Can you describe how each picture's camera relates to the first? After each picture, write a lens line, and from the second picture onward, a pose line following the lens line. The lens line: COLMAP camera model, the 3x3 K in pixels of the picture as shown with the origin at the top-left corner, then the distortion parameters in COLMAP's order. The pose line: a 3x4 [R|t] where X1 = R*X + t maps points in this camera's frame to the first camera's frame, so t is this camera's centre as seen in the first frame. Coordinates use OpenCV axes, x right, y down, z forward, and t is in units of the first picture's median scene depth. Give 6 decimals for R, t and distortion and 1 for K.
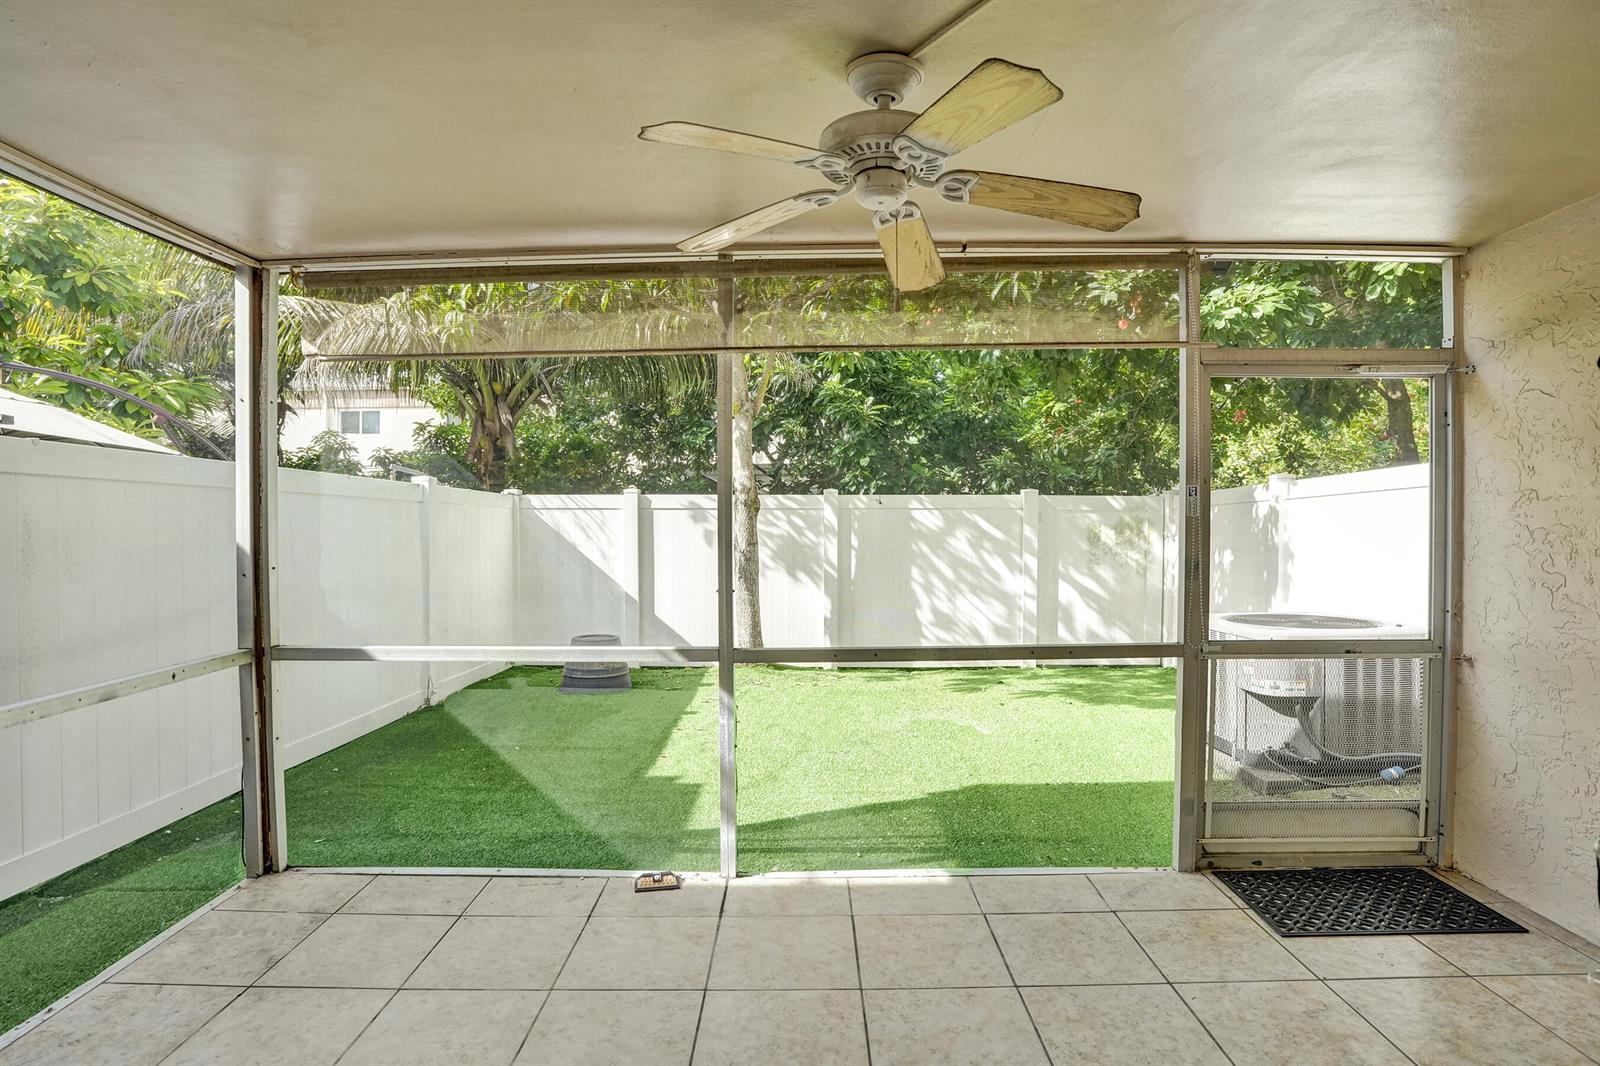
lens RADIAL K [[840.5, 0, 792.3], [0, 840.5, 525.9], [0, 0, 1]] dist [-0.025921, 0.002587]
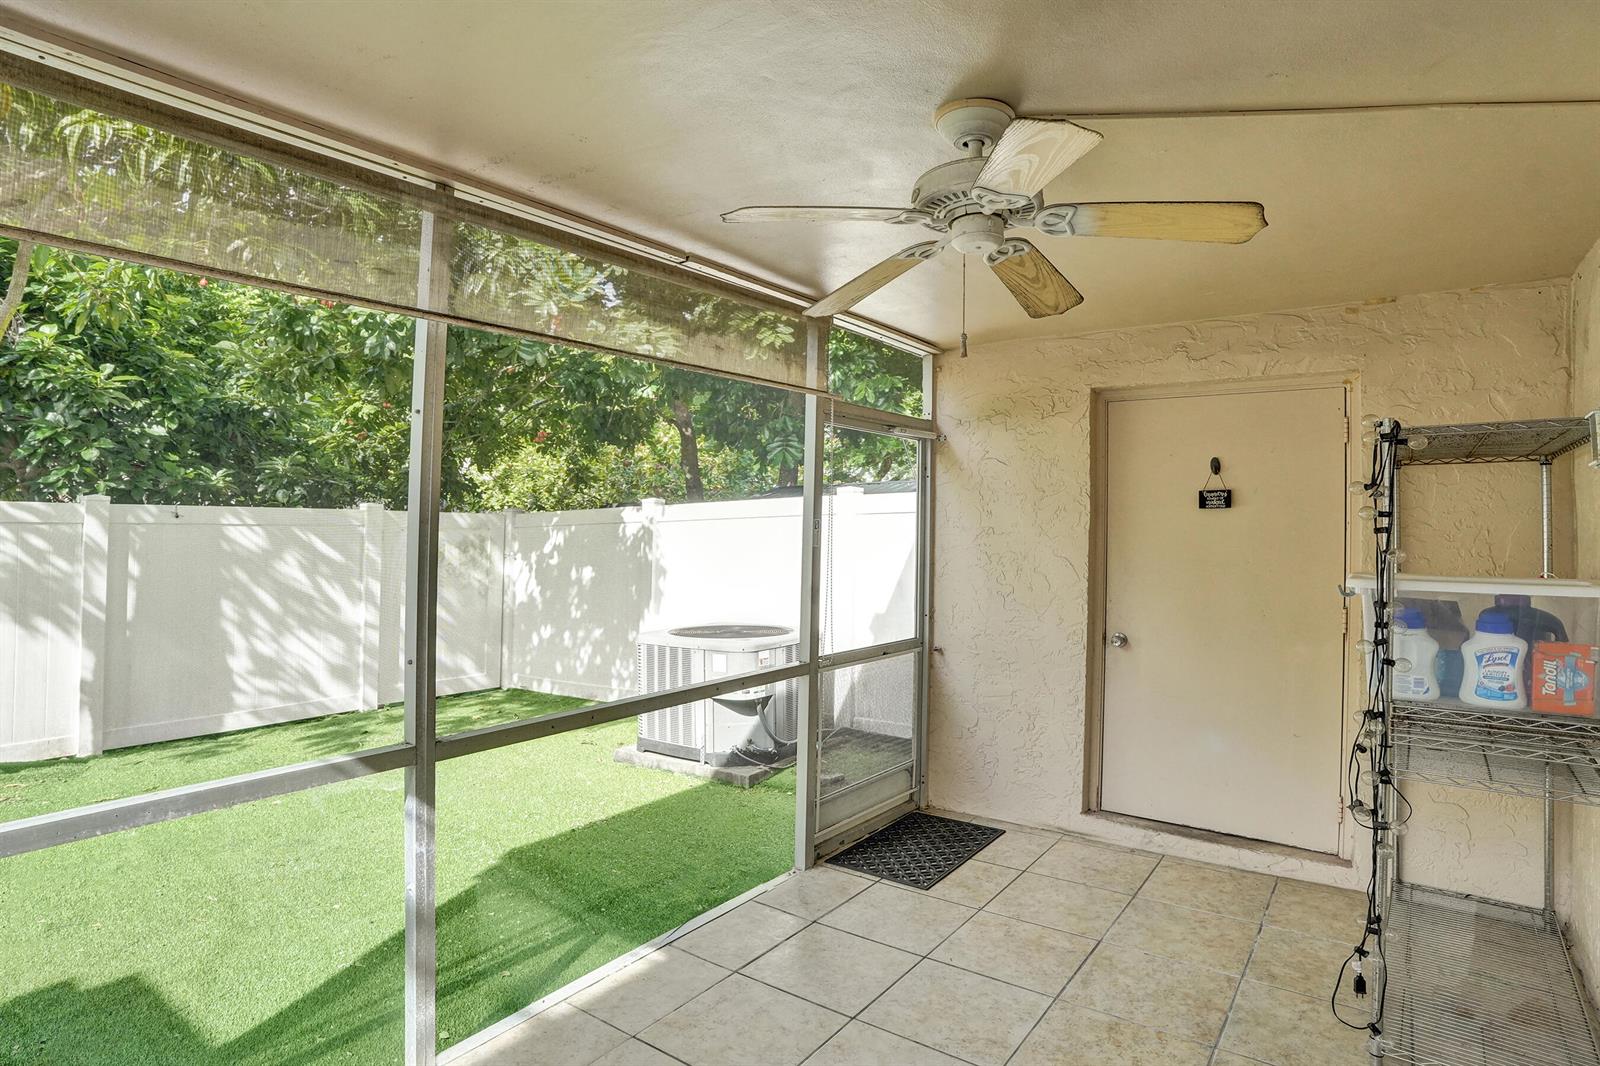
lens RADIAL K [[878.0, 0, 798.7], [0, 878.0, 511.4], [0, 0, 1]] dist [-0.100085, 0.051445]
pose [[0.585704, 0.019630, 0.810287, -0.180683], [0.002540, 0.999657, -0.026054, -0.010893], [-0.810521, 0.017318, 0.585454, 0.125505]]
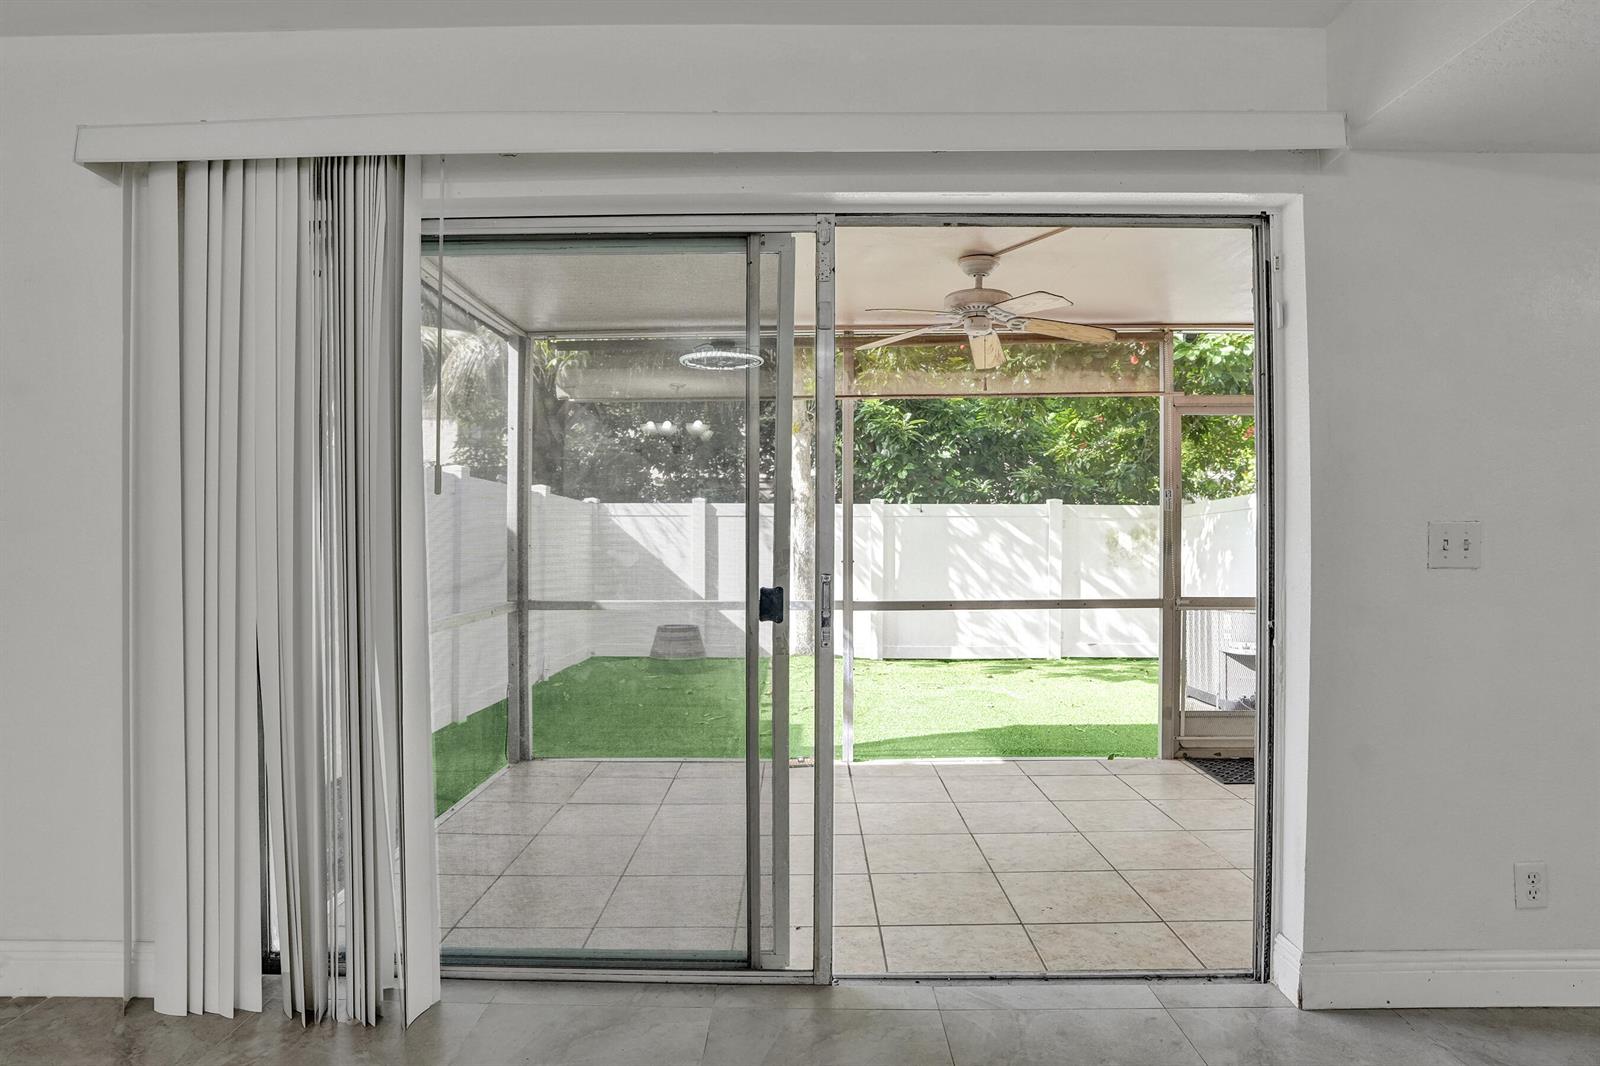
lens RADIAL K [[910.0, 0, 800.0], [0, 910.0, 533.0], [0, 0, 1]] dist [0.002267, 0.000587]
pose [[0.999989, 0.002593, 0.003915, -0.063454], [-0.002543, 0.999917, -0.012653, 0.017904], [-0.003948, 0.012643, 0.999912, -0.217374]]
